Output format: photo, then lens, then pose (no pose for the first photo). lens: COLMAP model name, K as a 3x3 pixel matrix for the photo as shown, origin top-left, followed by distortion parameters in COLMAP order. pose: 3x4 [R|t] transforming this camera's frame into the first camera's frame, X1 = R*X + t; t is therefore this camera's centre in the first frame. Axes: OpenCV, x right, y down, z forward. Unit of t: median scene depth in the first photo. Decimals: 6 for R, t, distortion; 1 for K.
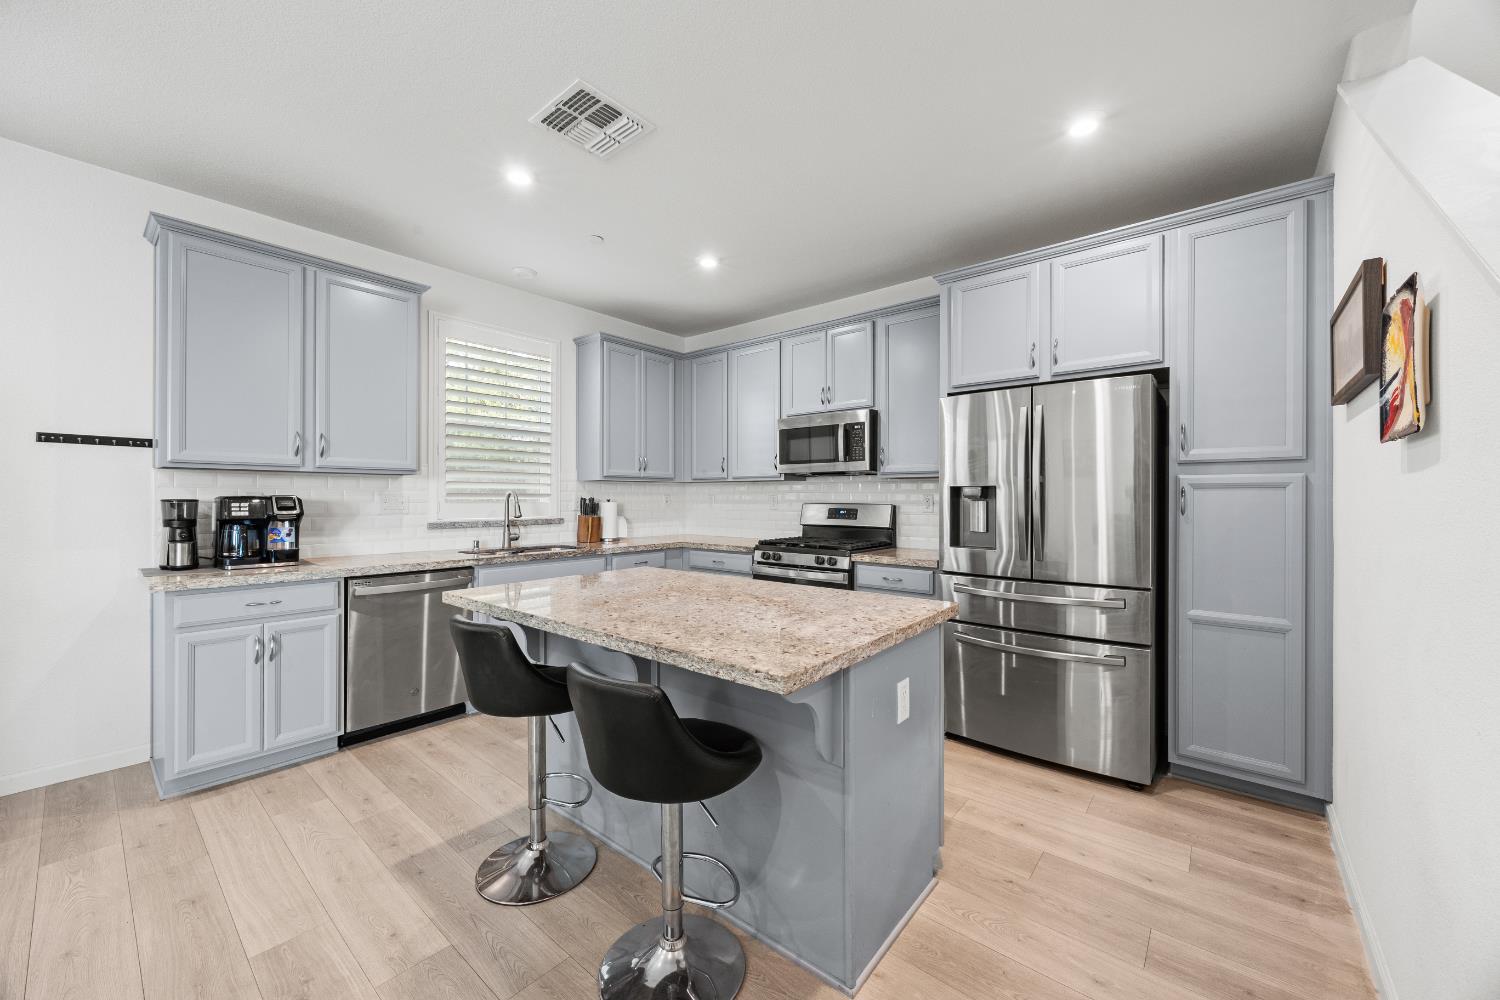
lens RADIAL K [[568.1, 0, 748.2], [0, 568.1, 497.7], [0, 0, 1]] dist [-0.005269, 0.000523]
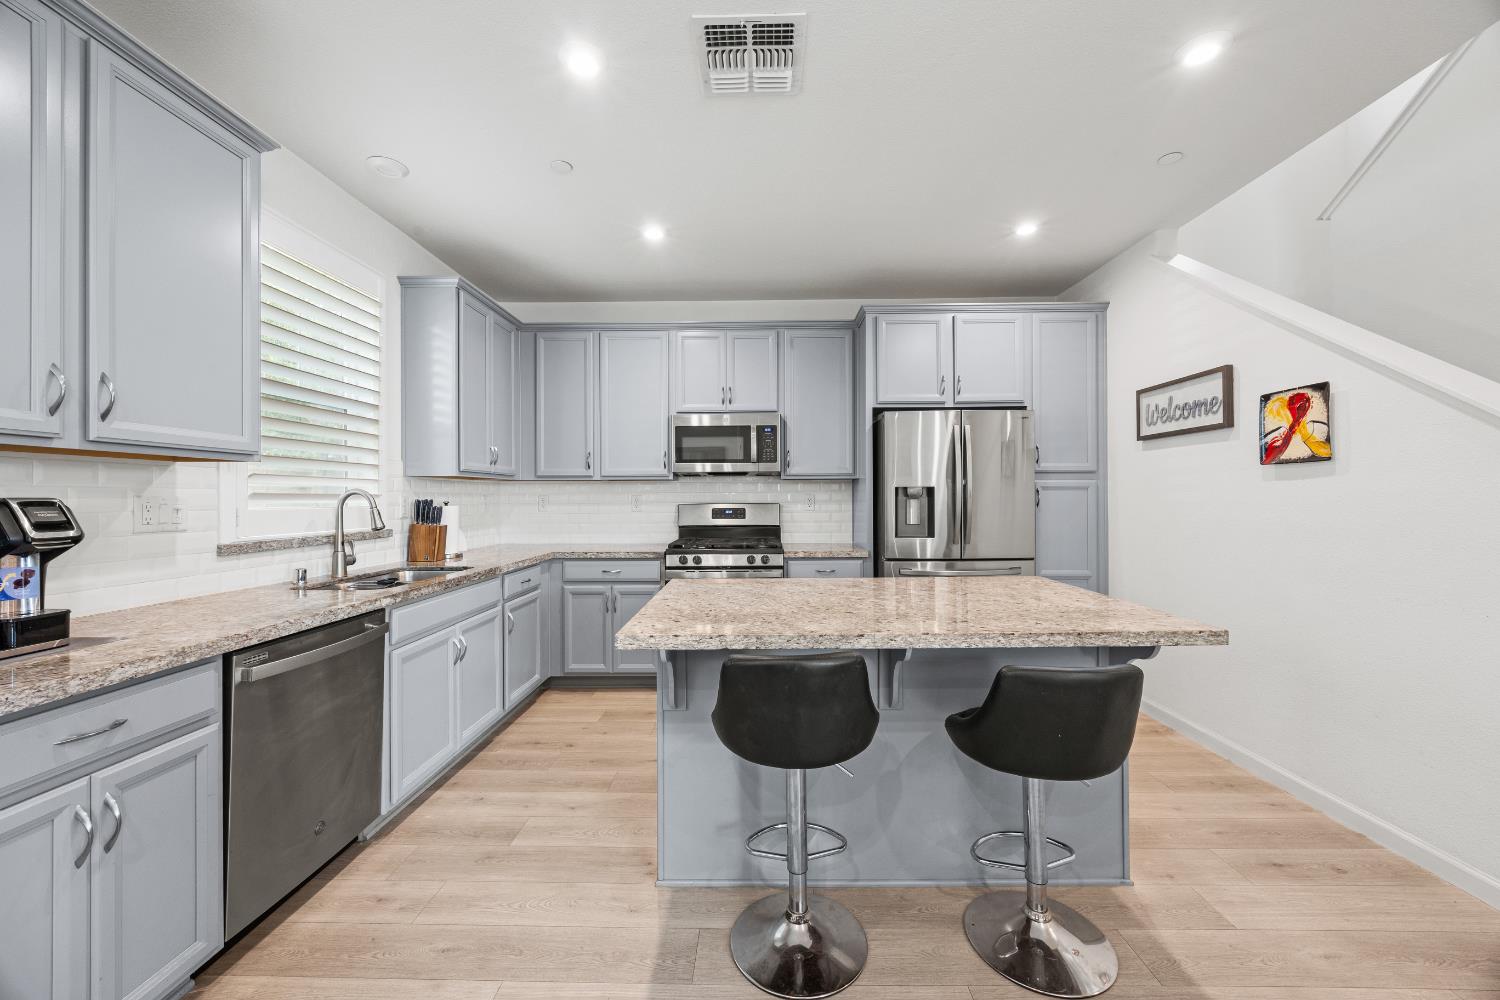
lens RADIAL K [[568.1, 0, 752.1], [0, 568.1, 497.3], [0, 0, 1]] dist [-0.005269, 0.000523]
pose [[0.778417, -0.005878, 0.627720, -0.463888], [0.007286, 0.999973, 0.000328, -0.000298], [-0.627706, 0.004318, 0.778439, 0.194281]]
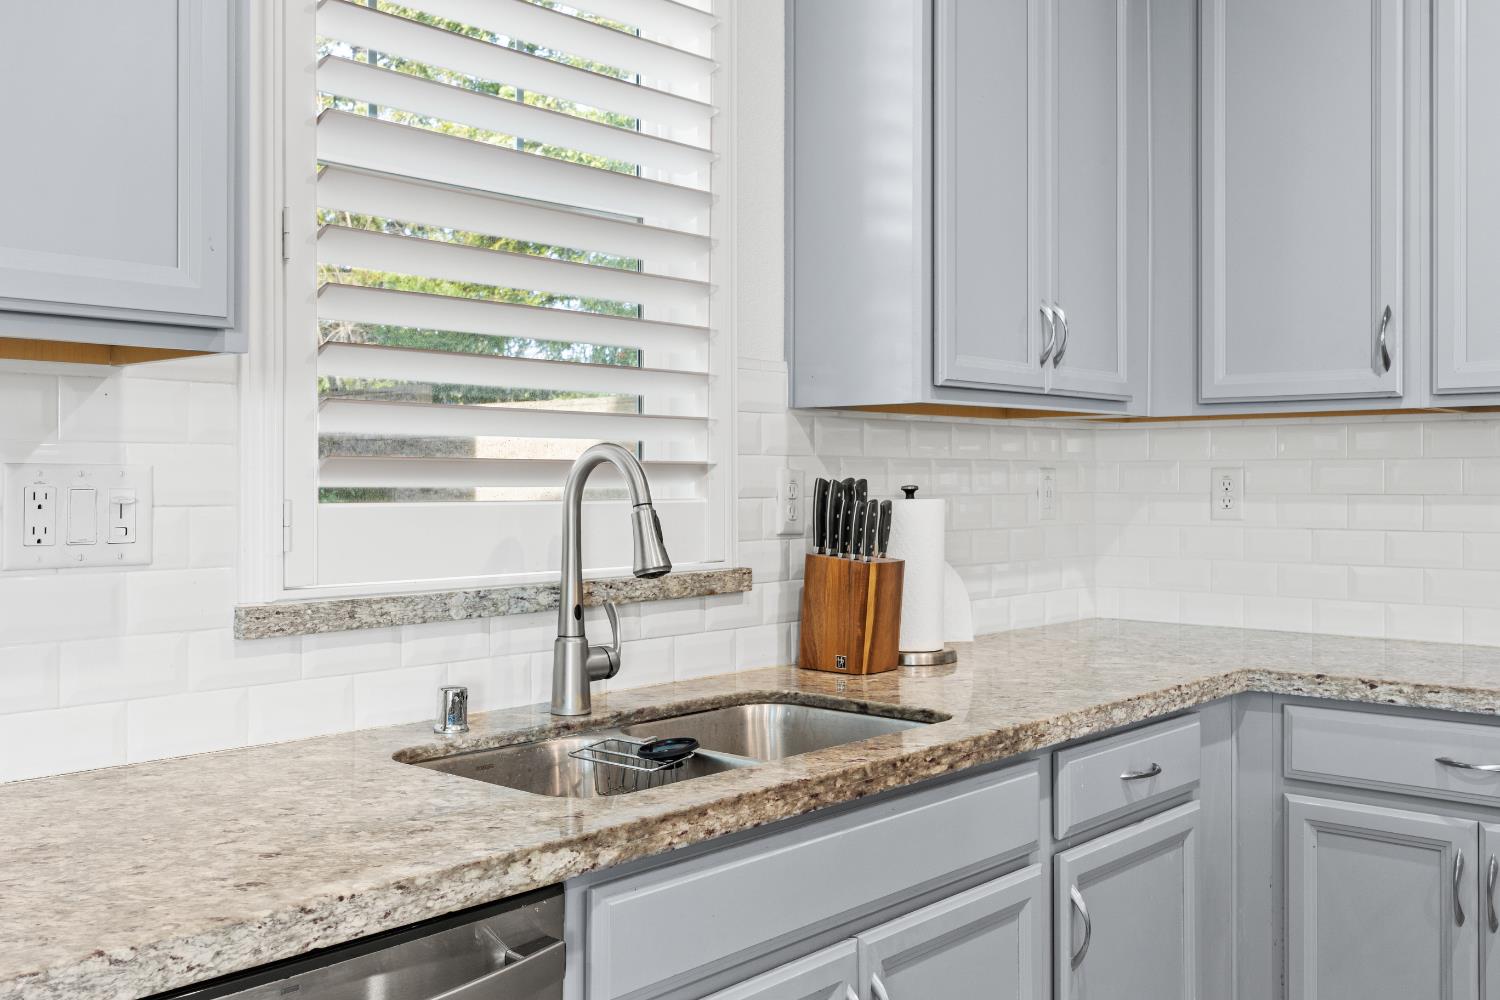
lens RADIAL K [[1402.0, 0, 739.2], [0, 1402.0, 486.3], [0, 0, 1]] dist [-0.002585, 0.000000]
pose [[0.999234, -0.003099, -0.039000, -0.341103], [0.003238, 0.999989, 0.003496, 0.000811], [0.038989, -0.003619, 0.999233, 0.475288]]
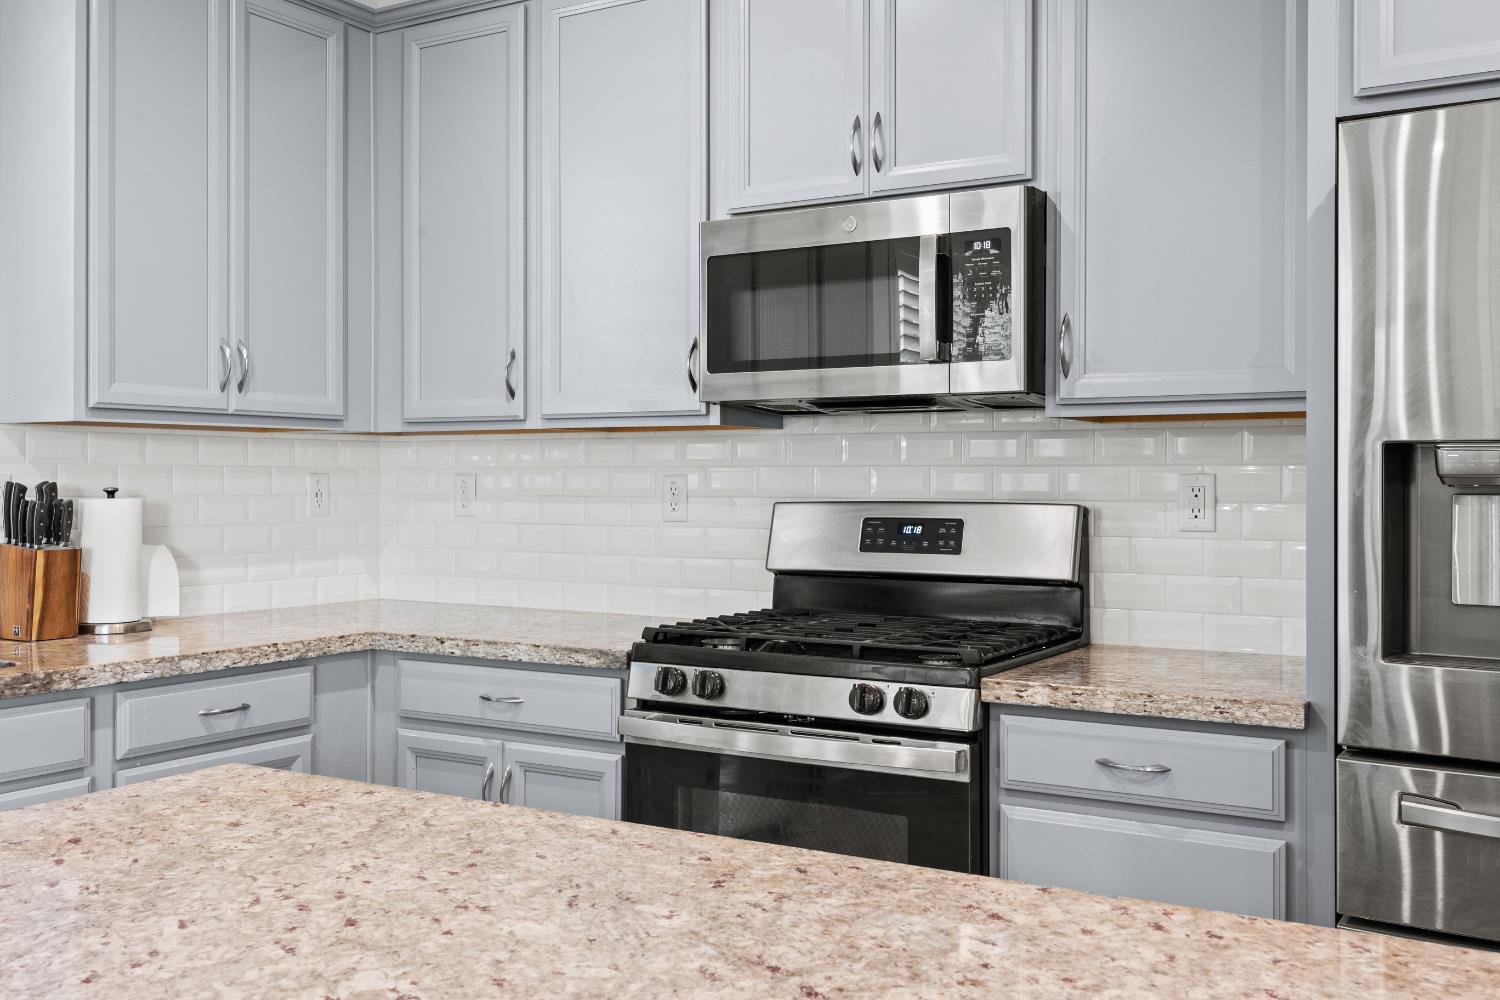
lens RADIAL K [[1402.0, 0, 750.0], [0, 1402.0, 485.0], [0, 0, 1]] dist [-0.002585, 0.000000]
pose [[0.987353, 0.000596, 0.158537, -0.042860], [-0.000729, 0.999999, 0.000782, 0.000562], [-0.158537, -0.000888, 0.987353, 0.278430]]
